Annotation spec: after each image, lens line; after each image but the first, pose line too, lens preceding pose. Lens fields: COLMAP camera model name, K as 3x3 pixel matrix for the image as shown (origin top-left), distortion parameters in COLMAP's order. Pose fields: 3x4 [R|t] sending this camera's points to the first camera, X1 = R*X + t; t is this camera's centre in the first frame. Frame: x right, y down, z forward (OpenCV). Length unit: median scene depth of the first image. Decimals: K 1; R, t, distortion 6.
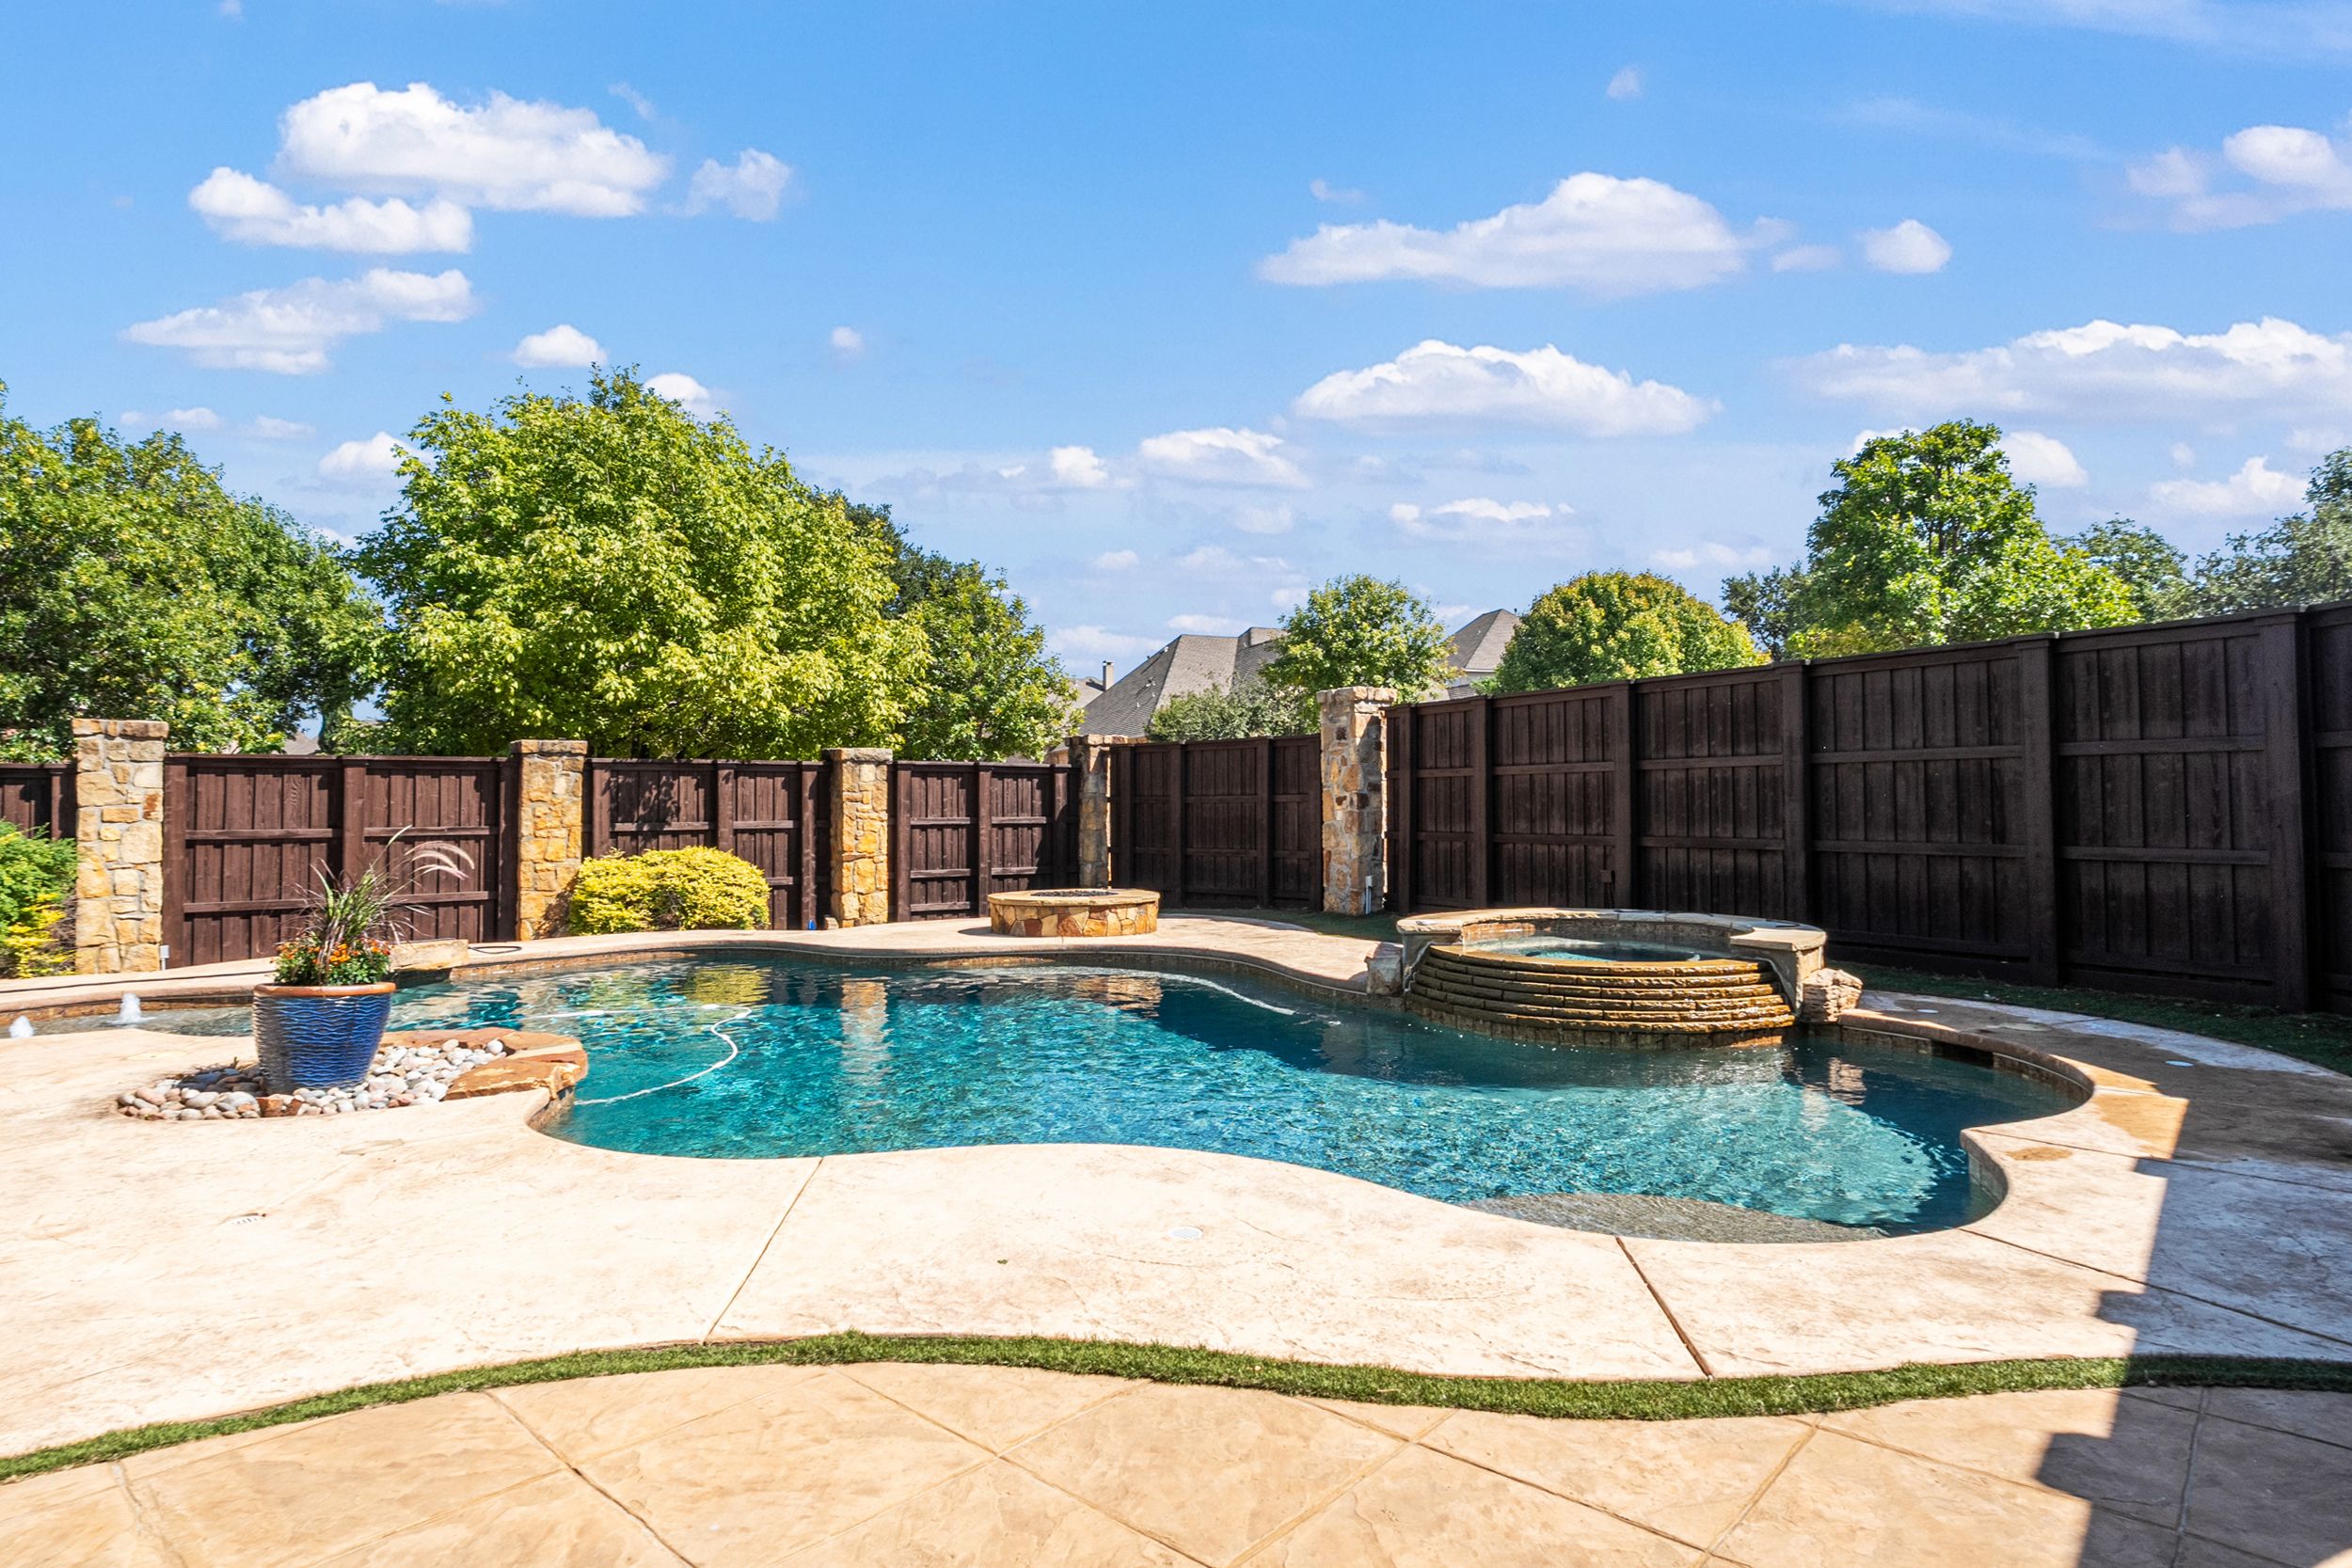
lens RADIAL K [[1256.9, 0, 1176.0], [0, 1256.9, 784.0], [0, 0, 1]] dist [-0.000047, 0.000627]
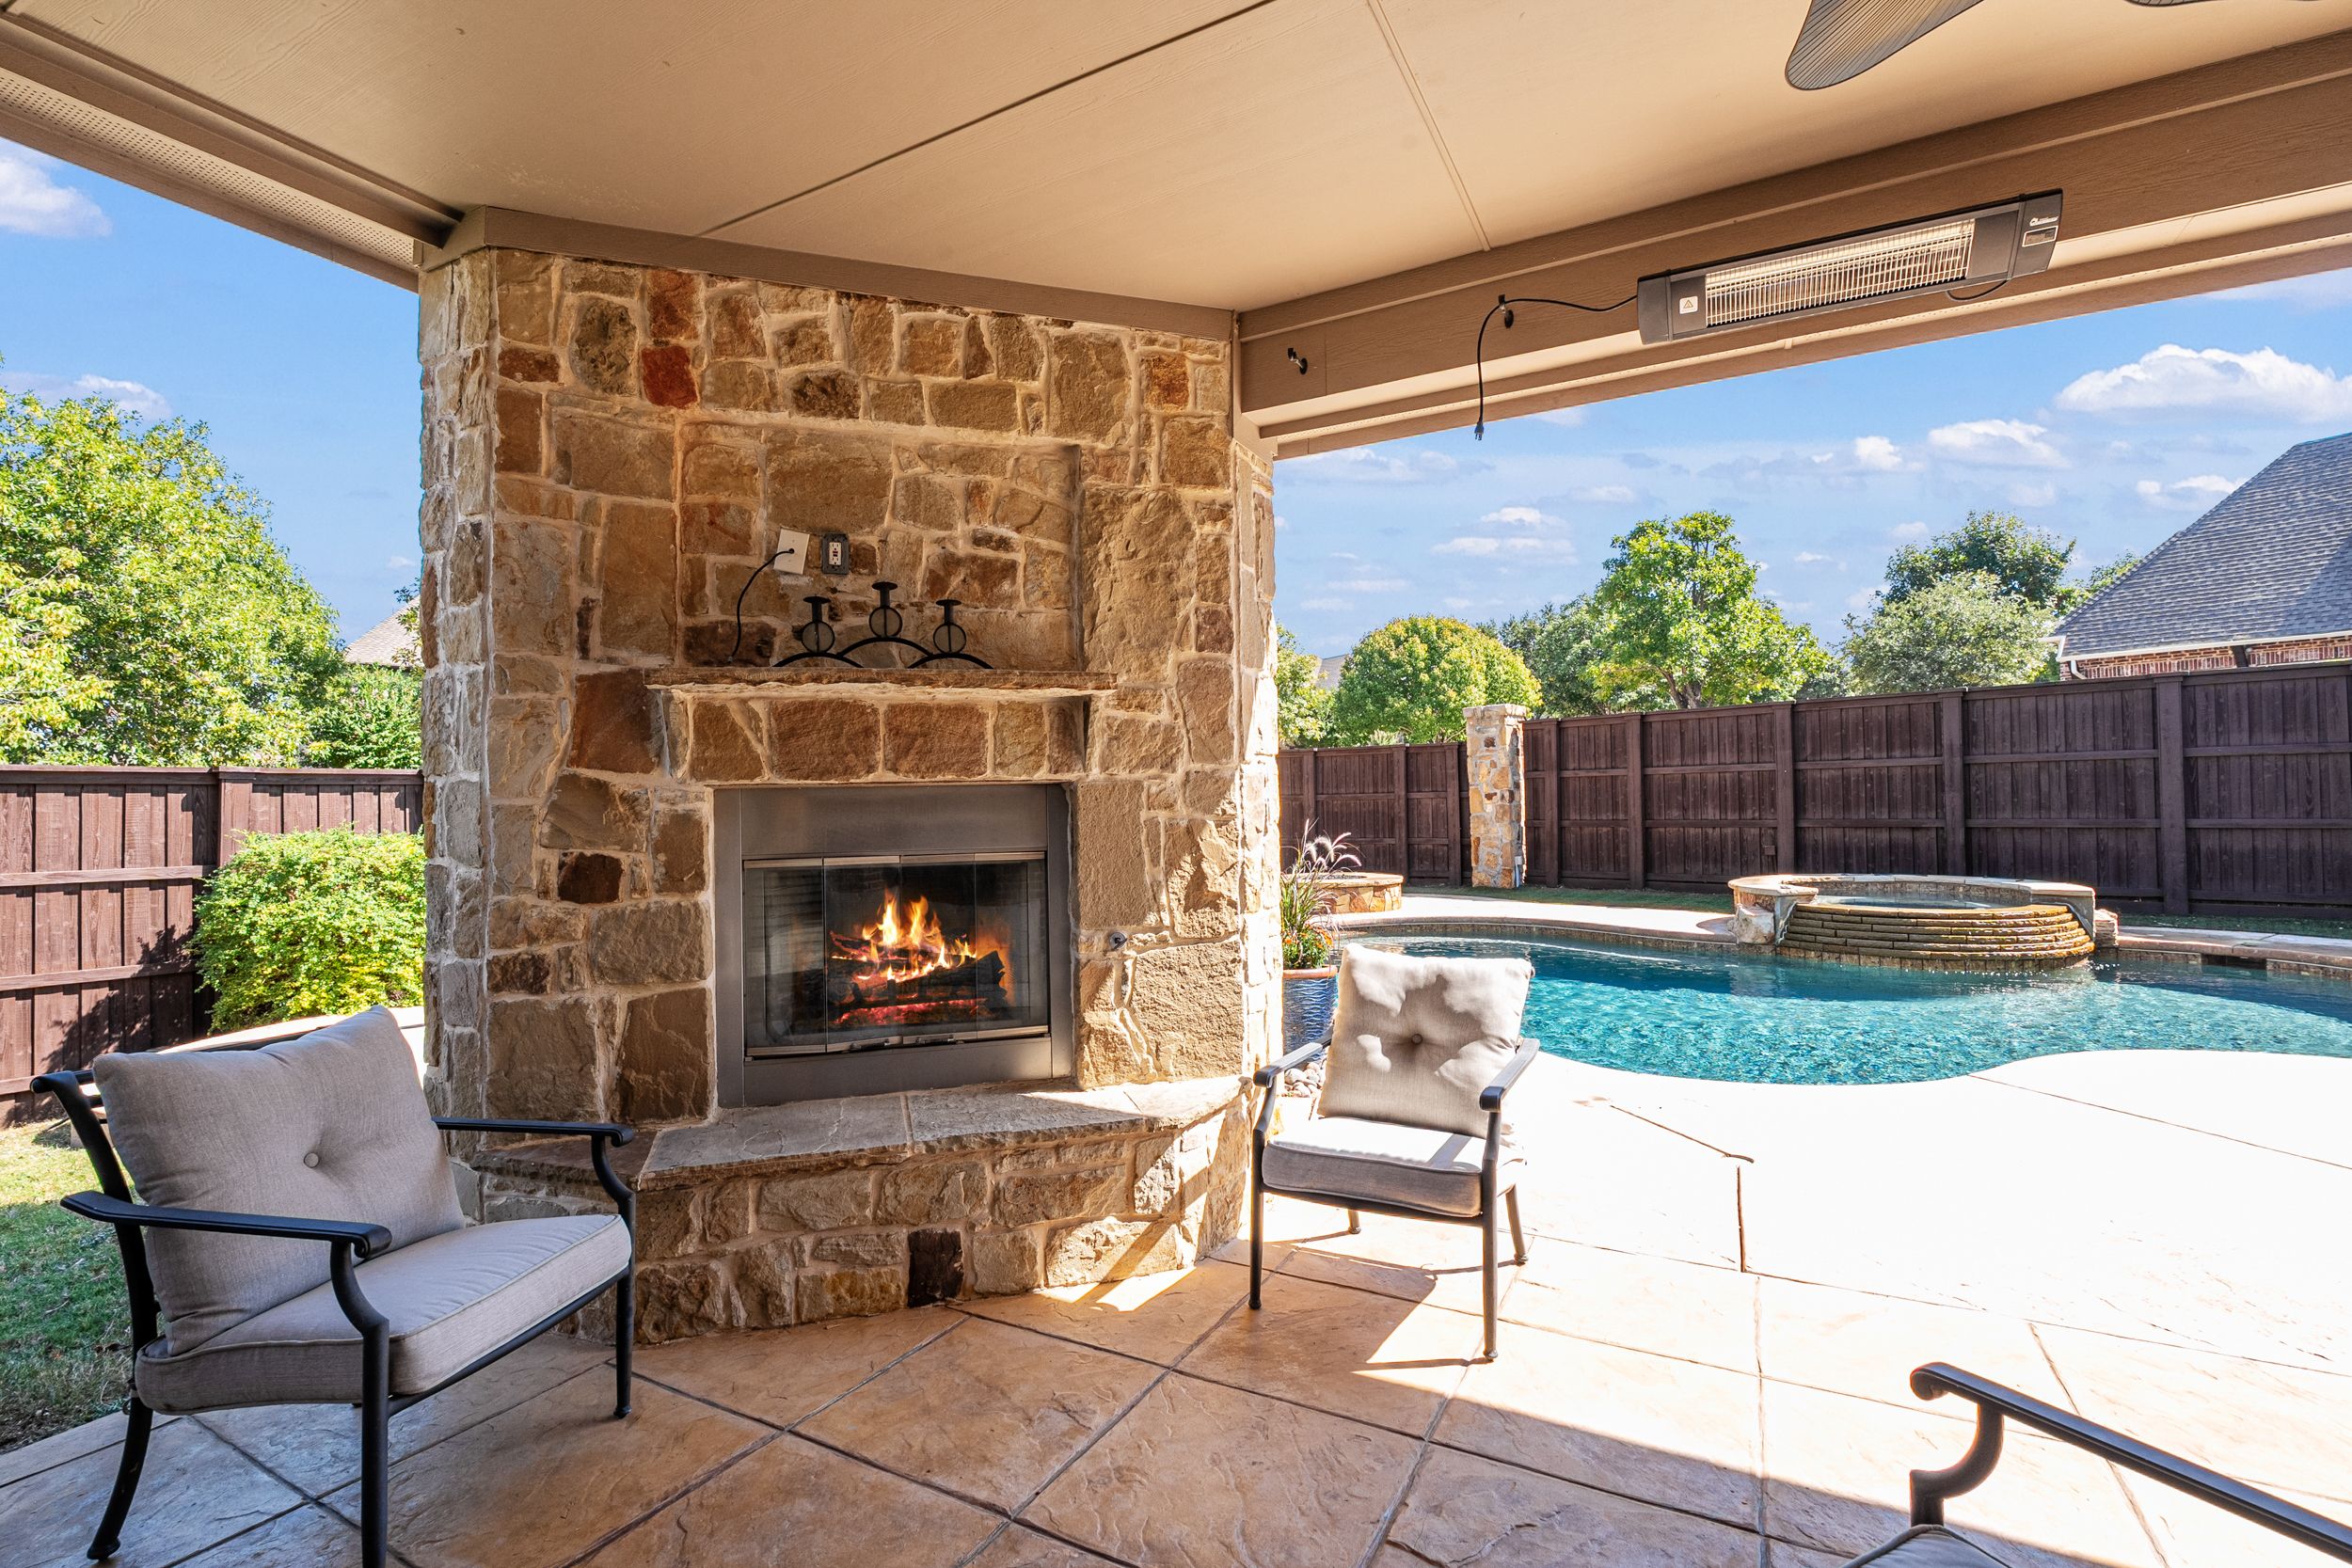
lens RADIAL K [[1077.5, 0, 1175.8], [0, 1077.5, 778.4], [0, 0, 1]] dist [-0.005953, -0.000359]
pose [[0.971852, -0.006673, 0.235496, -0.559825], [0.008752, 0.999931, -0.007787, 0.001608], [-0.235428, 0.009629, 0.971844, 0.058950]]
